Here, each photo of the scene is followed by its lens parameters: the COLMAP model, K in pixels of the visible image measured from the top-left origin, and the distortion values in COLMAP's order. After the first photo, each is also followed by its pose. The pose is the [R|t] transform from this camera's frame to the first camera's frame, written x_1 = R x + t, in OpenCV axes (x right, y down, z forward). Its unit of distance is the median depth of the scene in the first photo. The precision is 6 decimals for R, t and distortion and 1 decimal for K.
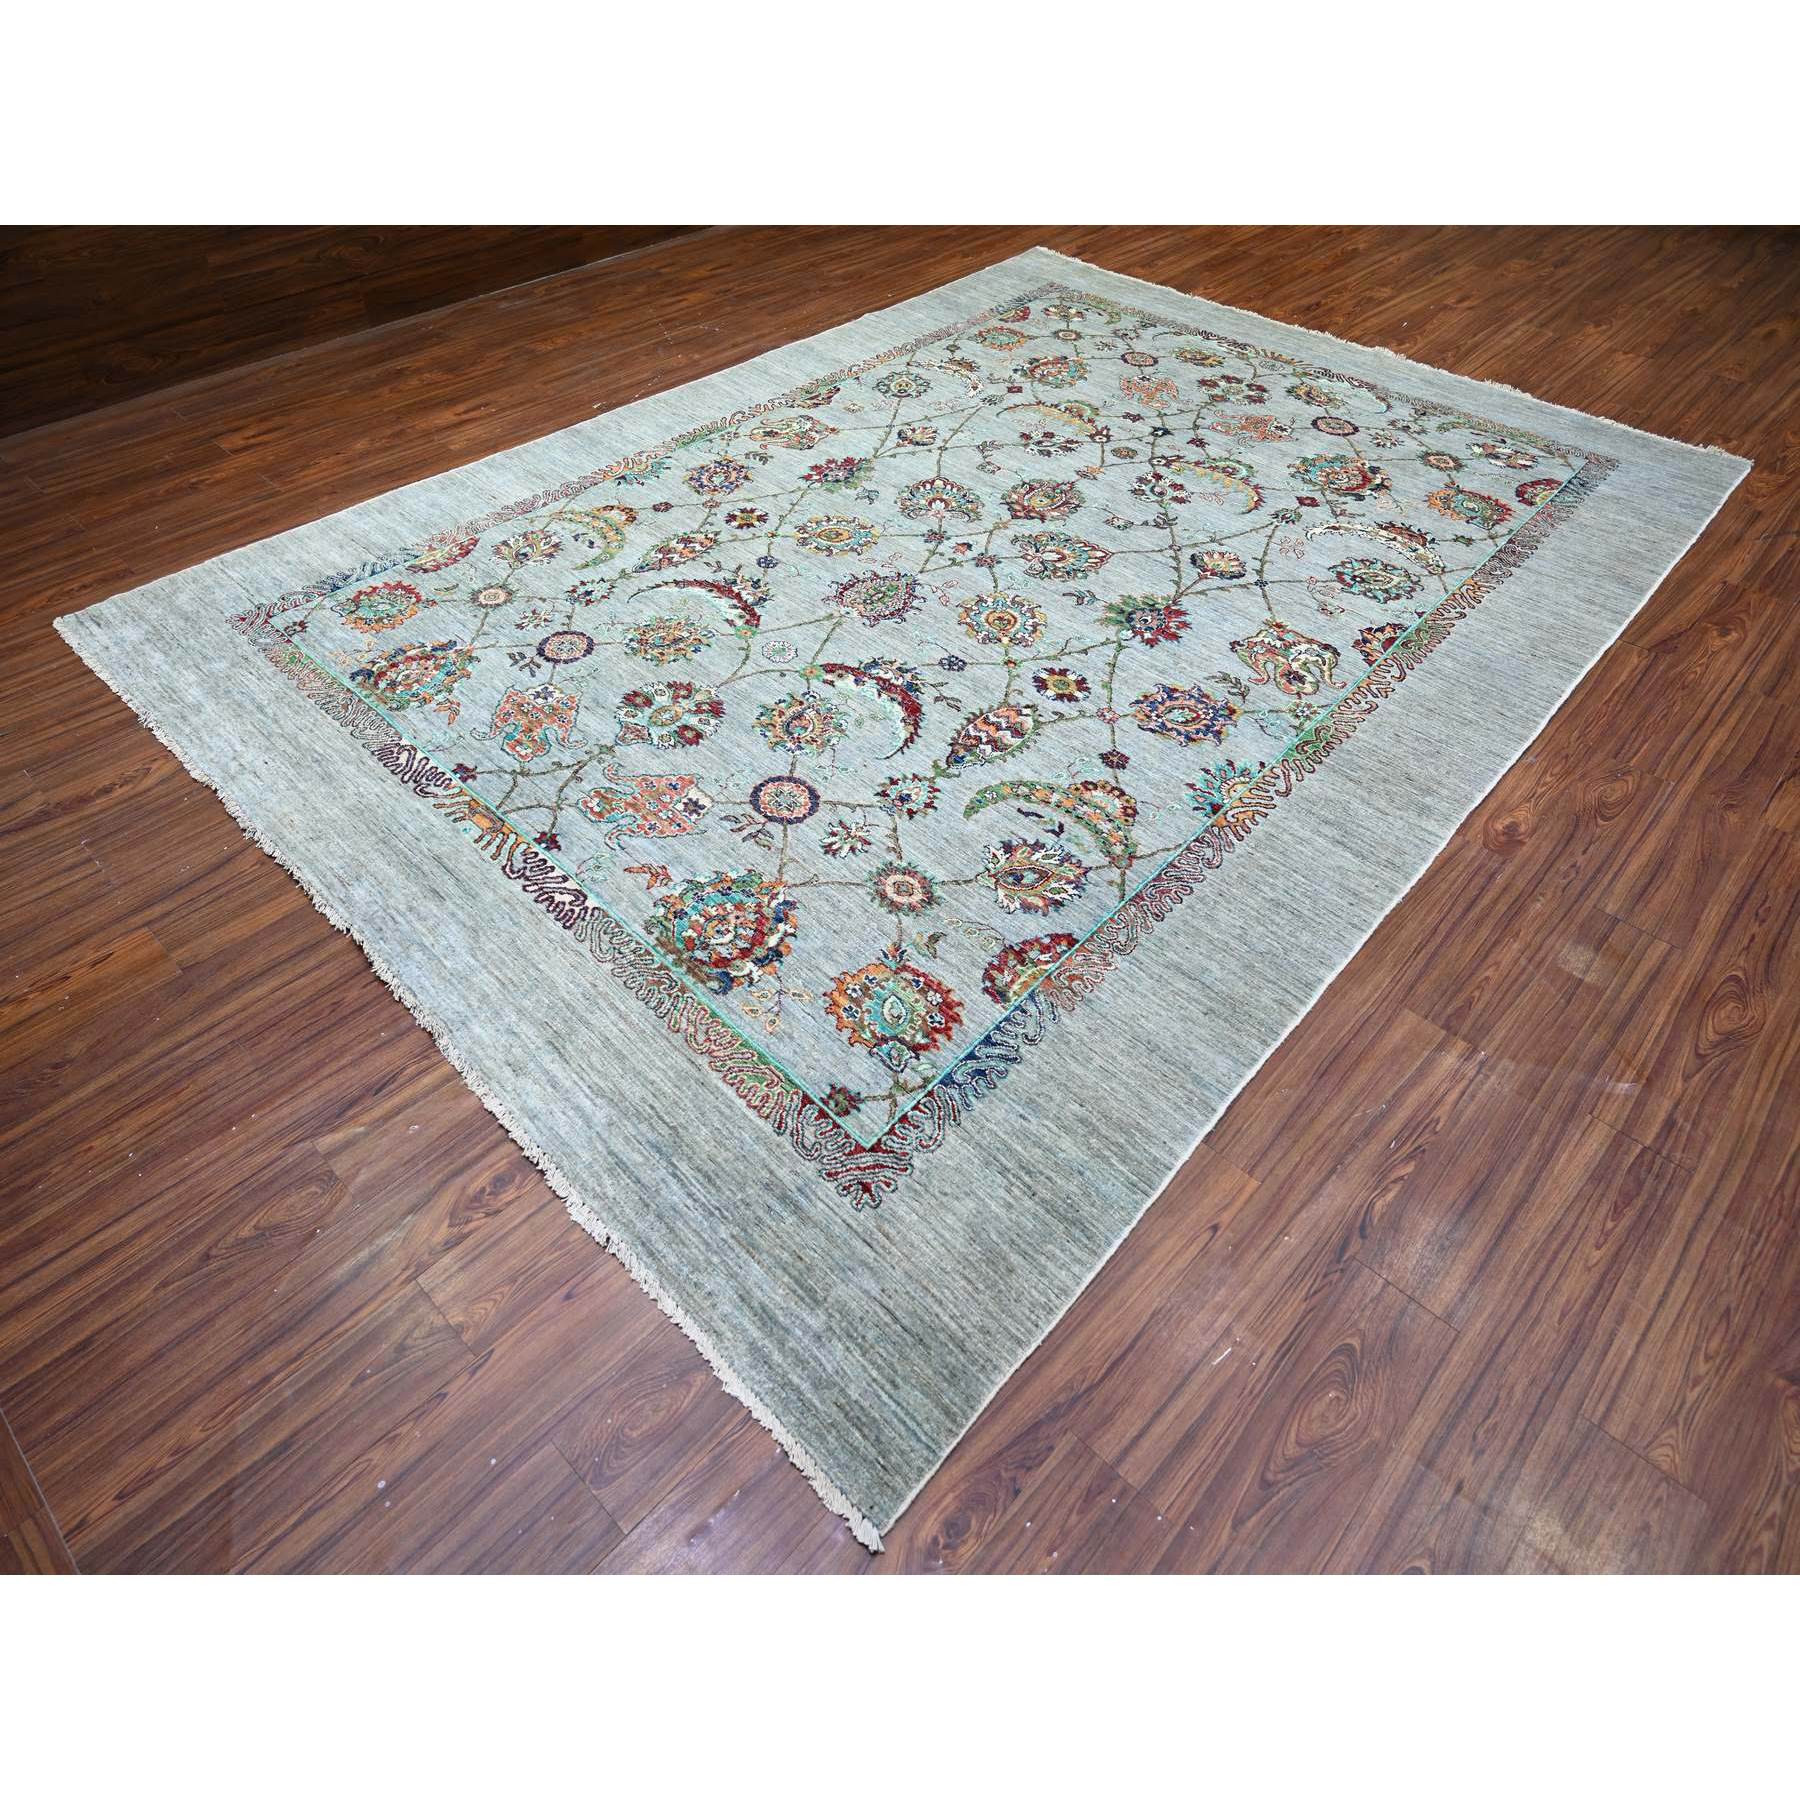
lens RADIAL K [[1099.3, 0, 900.0], [0, 1099.3, 900.0], [0, 0, 1]] dist [-0.008666, 0.001894]
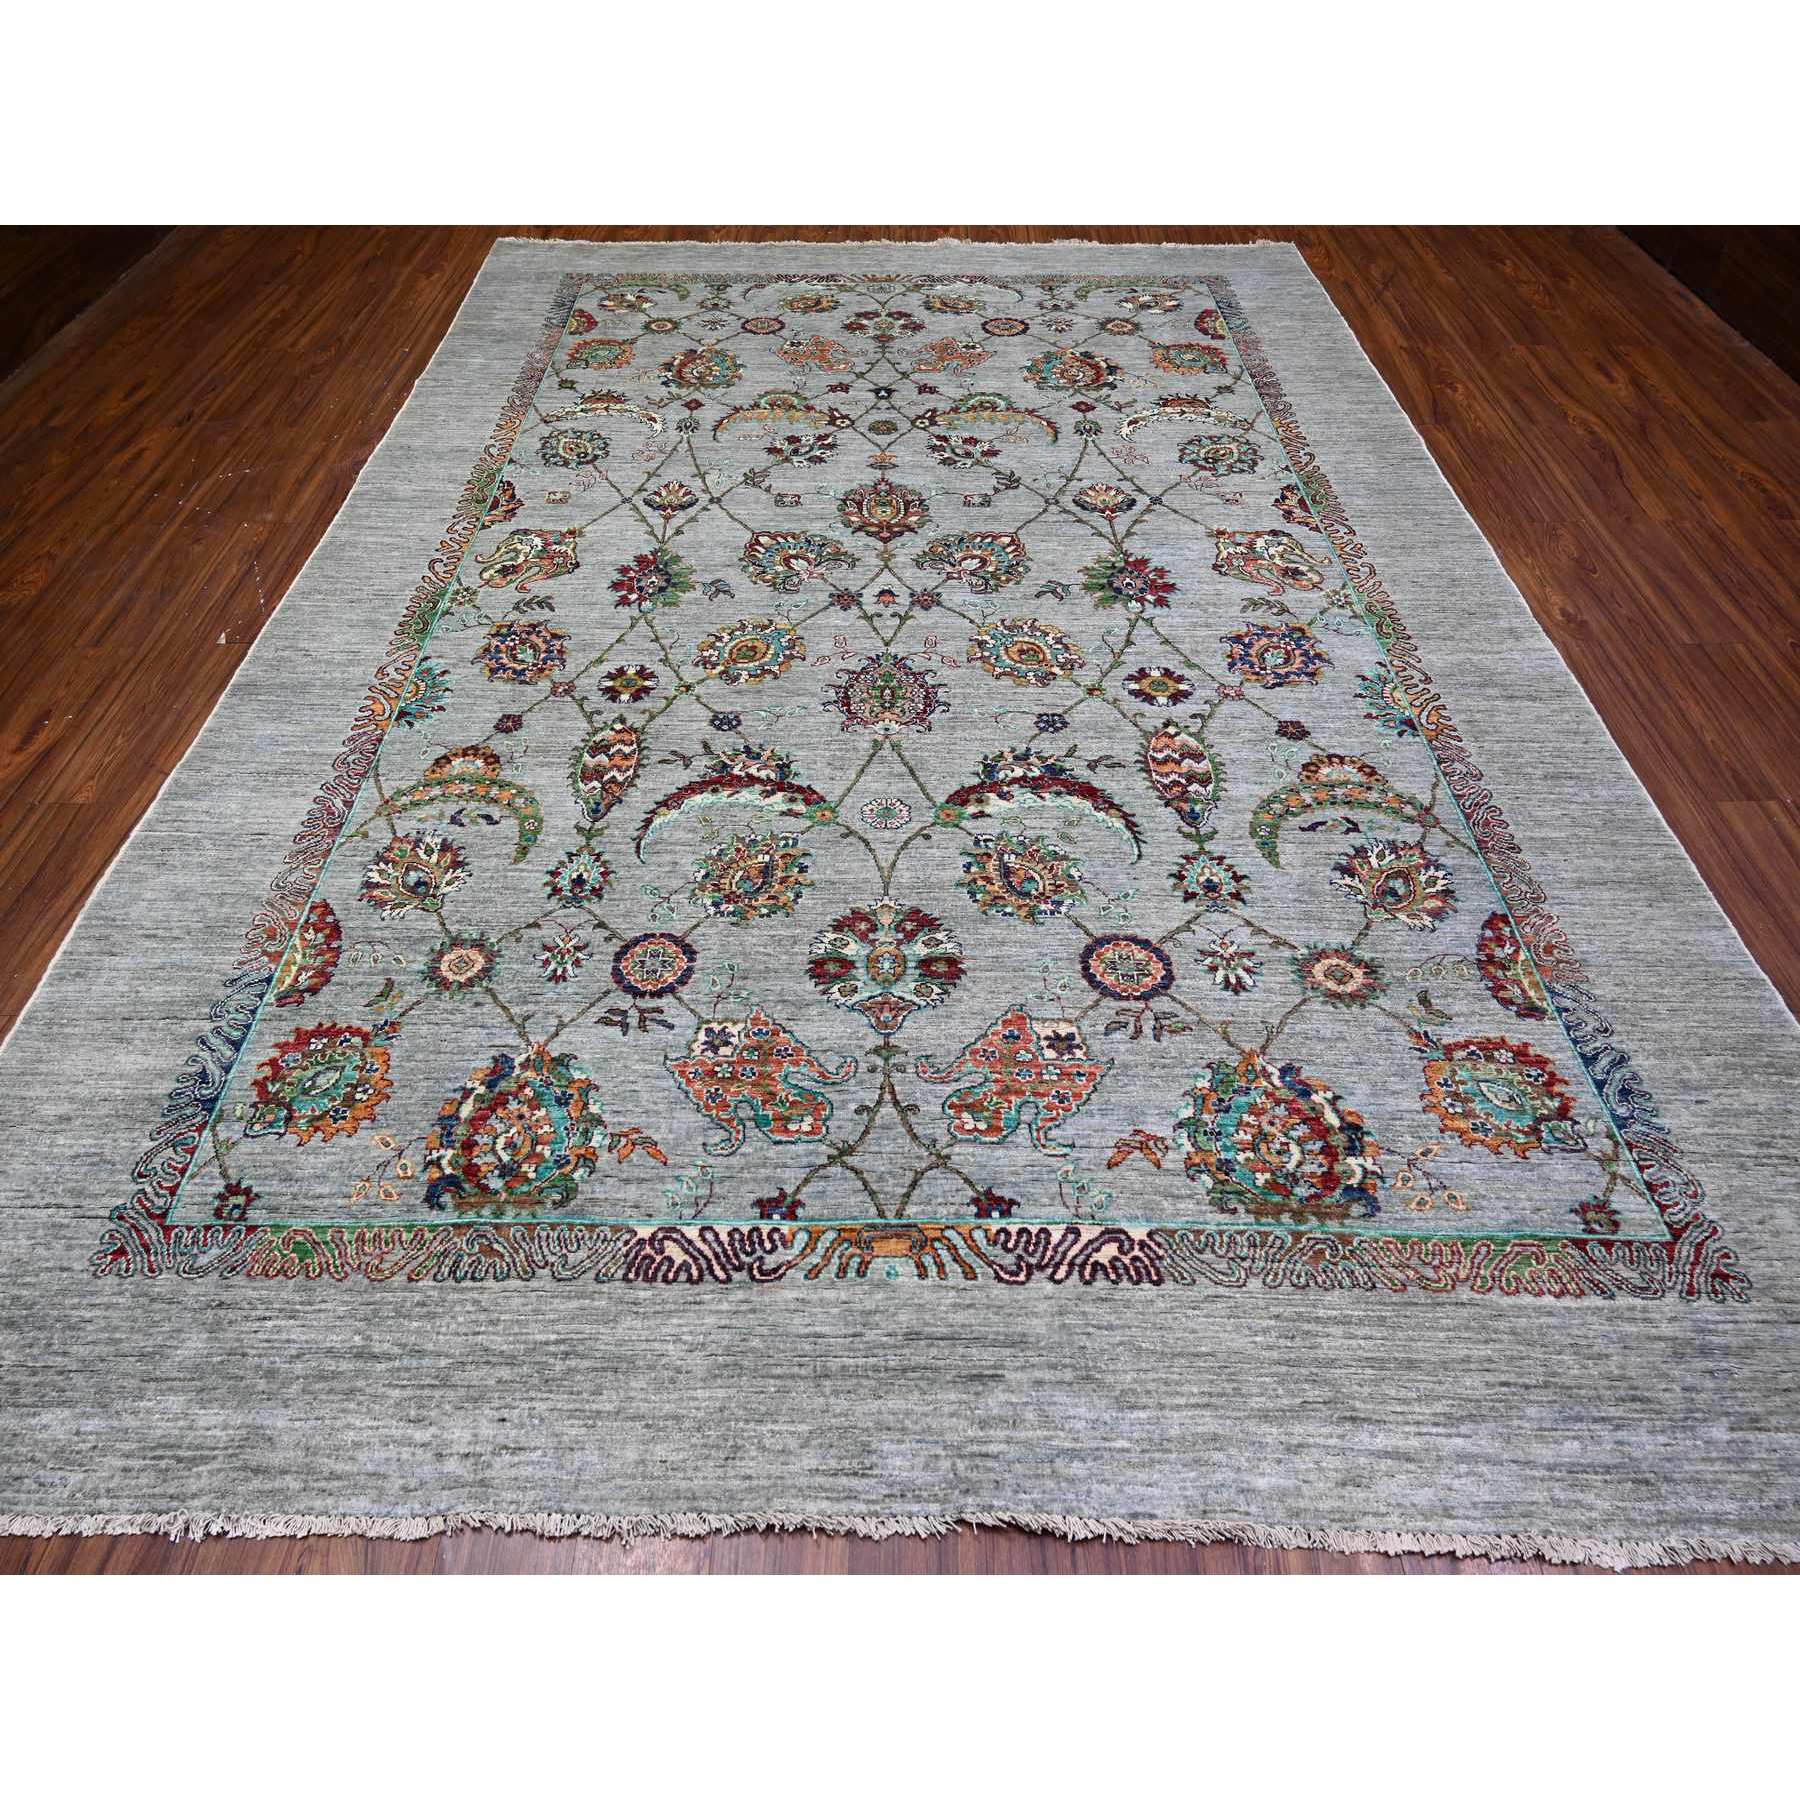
lens RADIAL K [[1099.3, 0, 900.0], [0, 1099.3, 900.0], [0, 0, 1]] dist [-0.008666, 0.001894]
pose [[0.725013, -0.531594, 0.437908, -0.493131], [0.507086, 0.842263, 0.182912, -0.326330], [-0.466069, 0.089444, 0.880216, 0.345800]]
